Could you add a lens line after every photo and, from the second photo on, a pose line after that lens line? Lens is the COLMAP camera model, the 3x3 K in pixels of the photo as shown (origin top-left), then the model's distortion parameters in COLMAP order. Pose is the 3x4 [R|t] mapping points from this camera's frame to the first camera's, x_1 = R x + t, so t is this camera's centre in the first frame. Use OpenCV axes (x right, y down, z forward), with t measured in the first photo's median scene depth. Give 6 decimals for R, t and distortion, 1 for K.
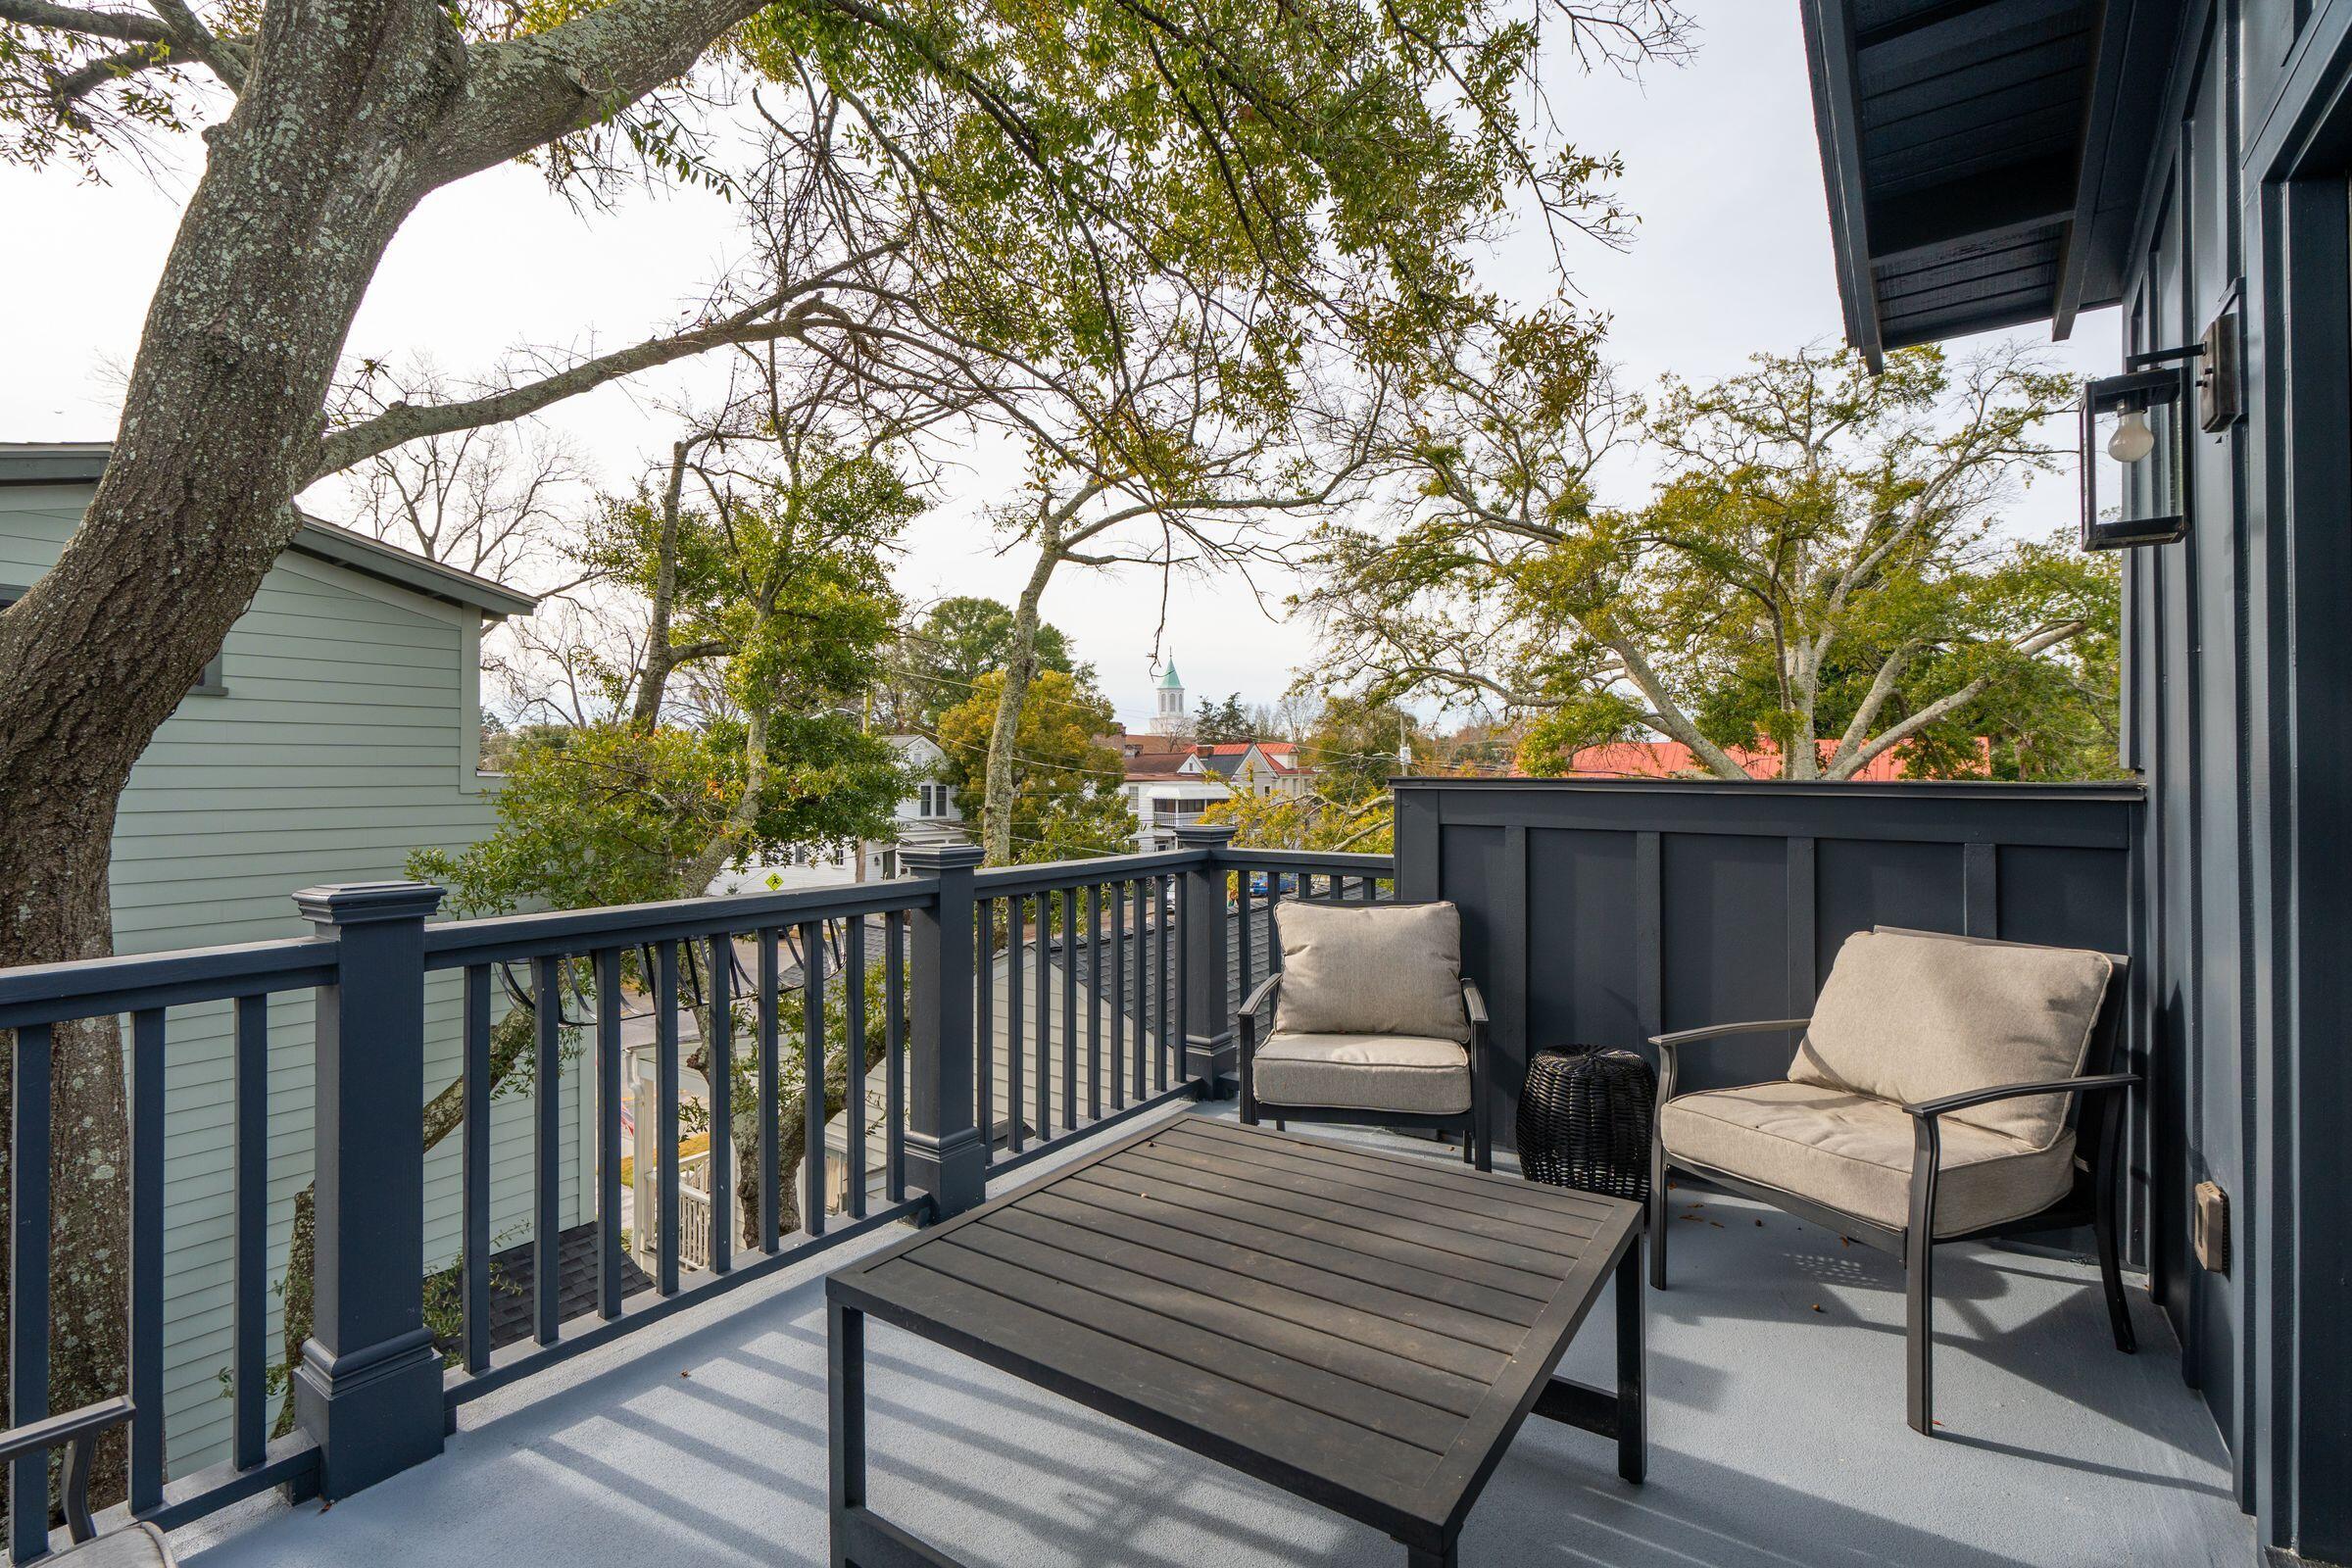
lens RADIAL K [[1072.8, 0, 1173.5], [0, 1072.8, 776.0], [0, 0, 1]] dist [0.003261, 0.000265]
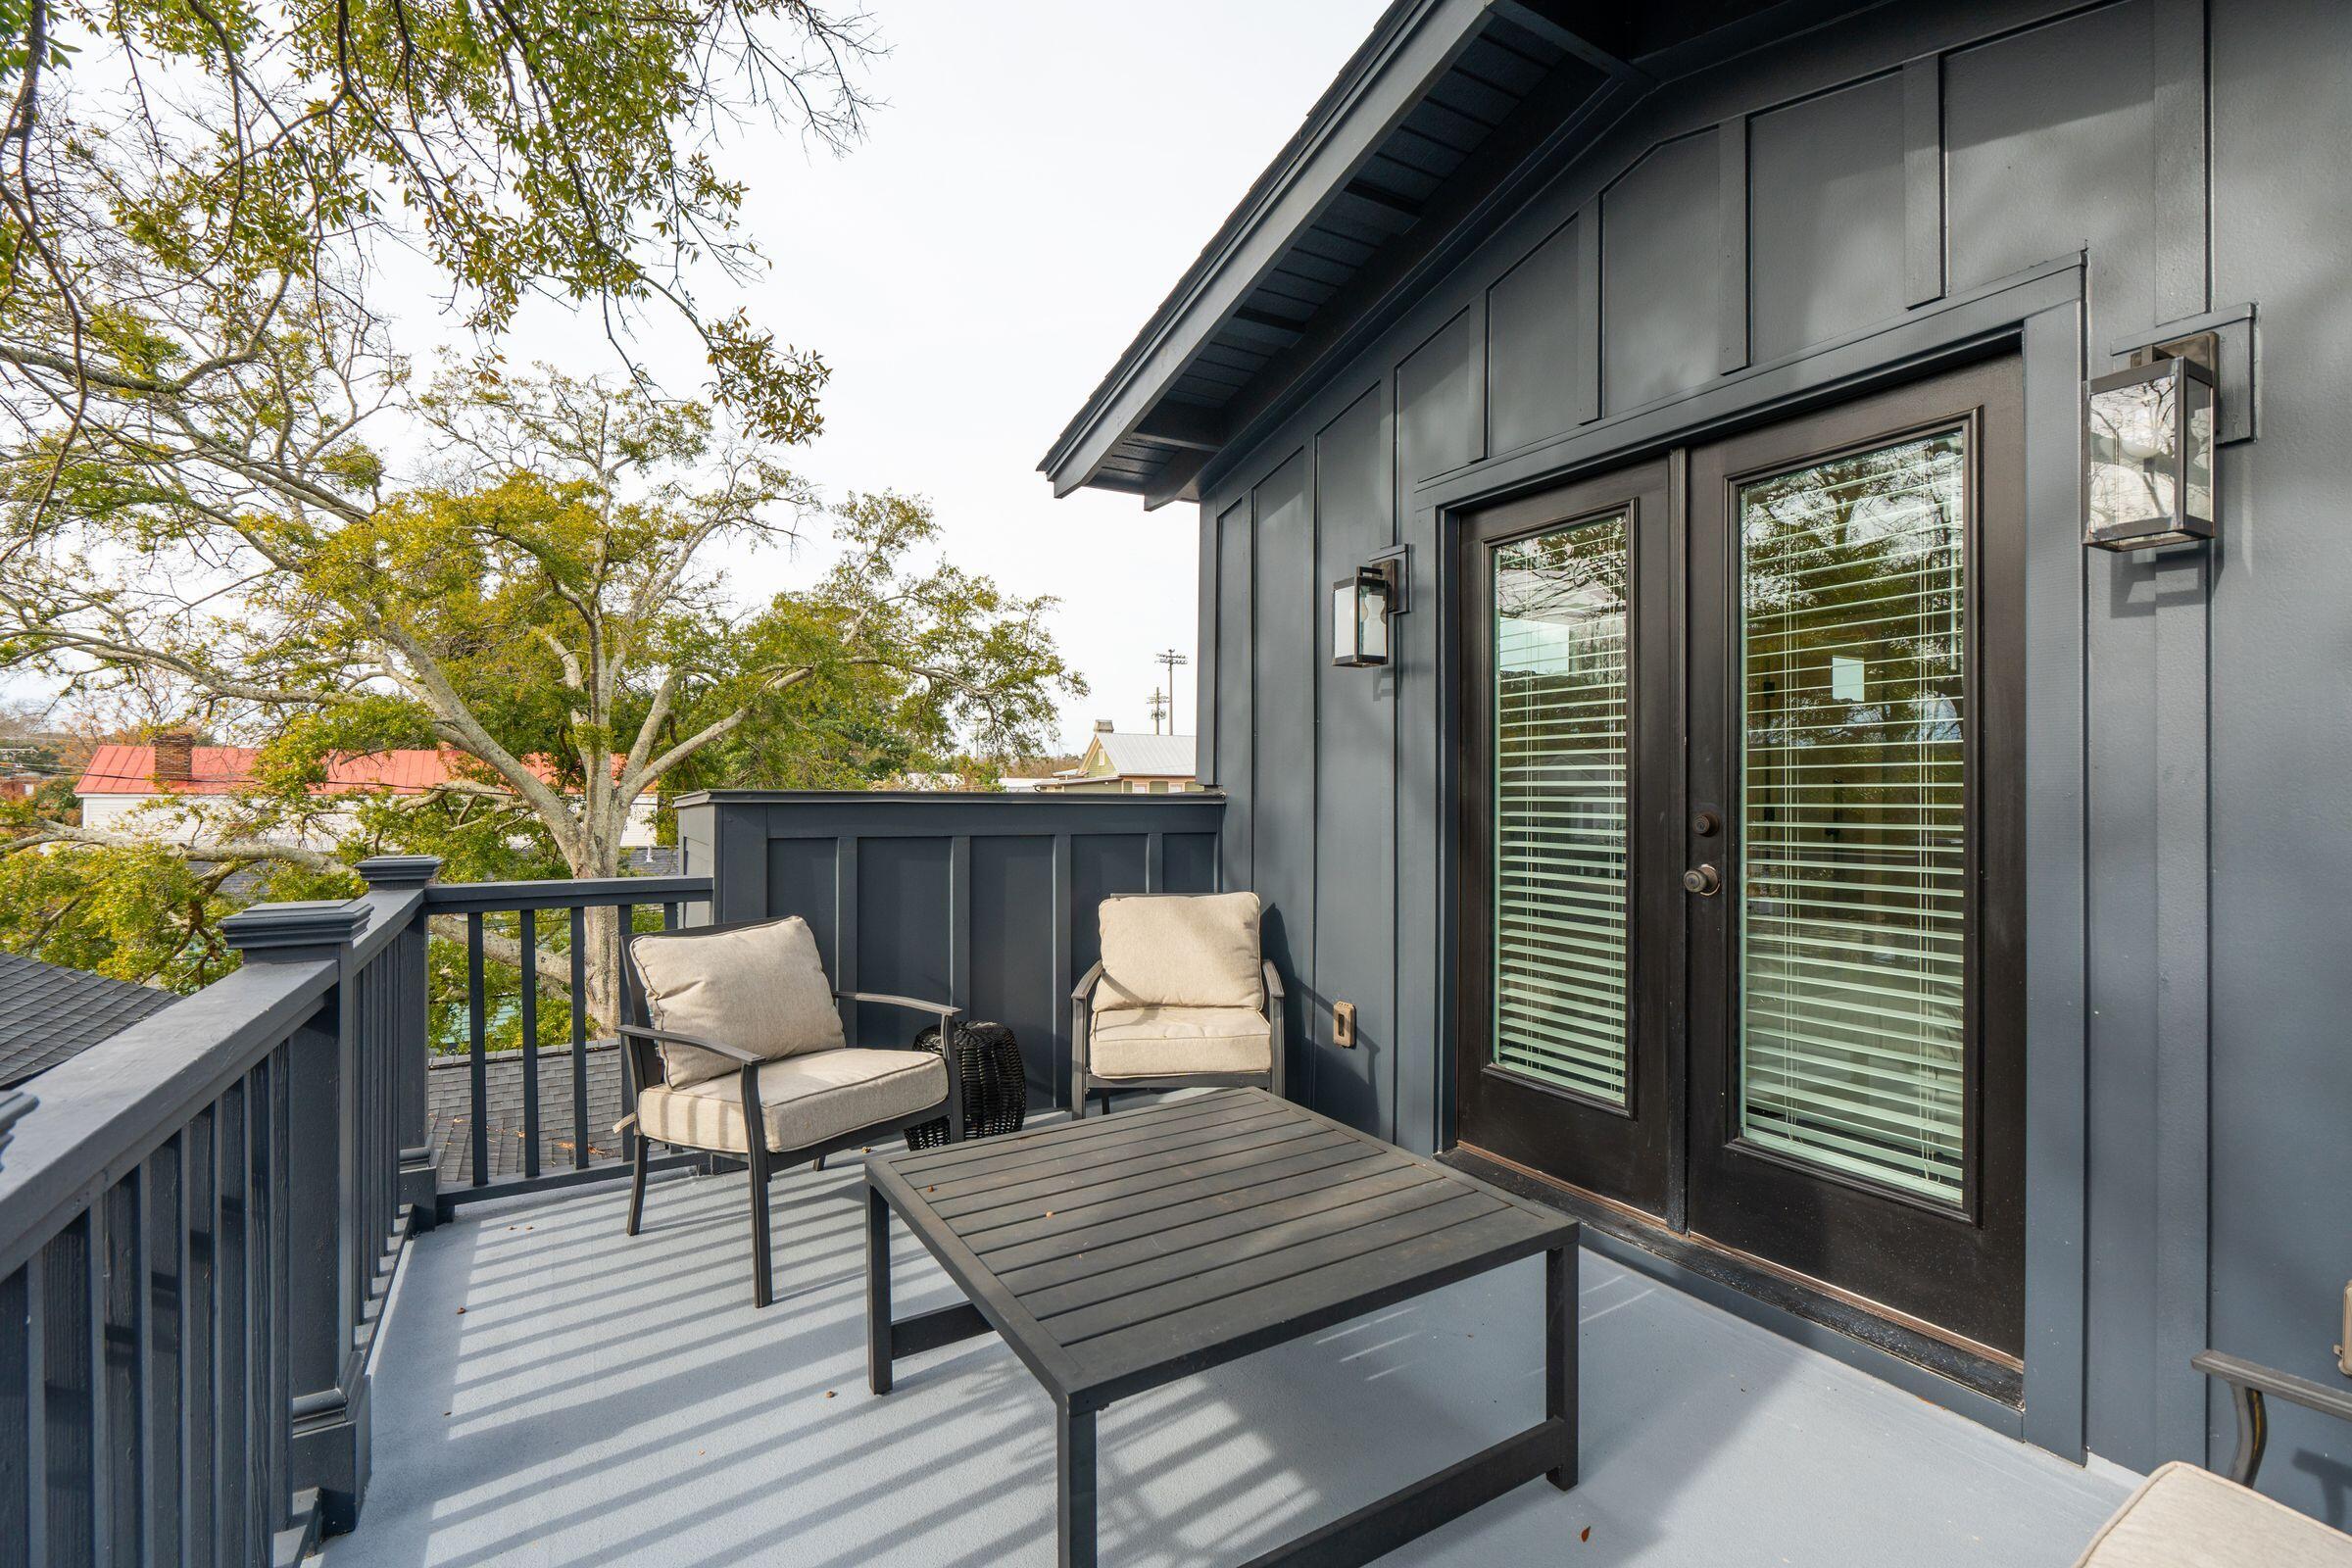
lens RADIAL K [[1042.4, 0, 1222.5], [0, 1042.4, 782.4], [0, 0, 1]] dist [-0.002148, 0.000069]
pose [[0.399047, 0.007142, 0.916903, -0.090924], [-0.000344, 0.999971, -0.007640, 0.000328], [-0.916930, 0.002733, 0.399038, 0.051125]]
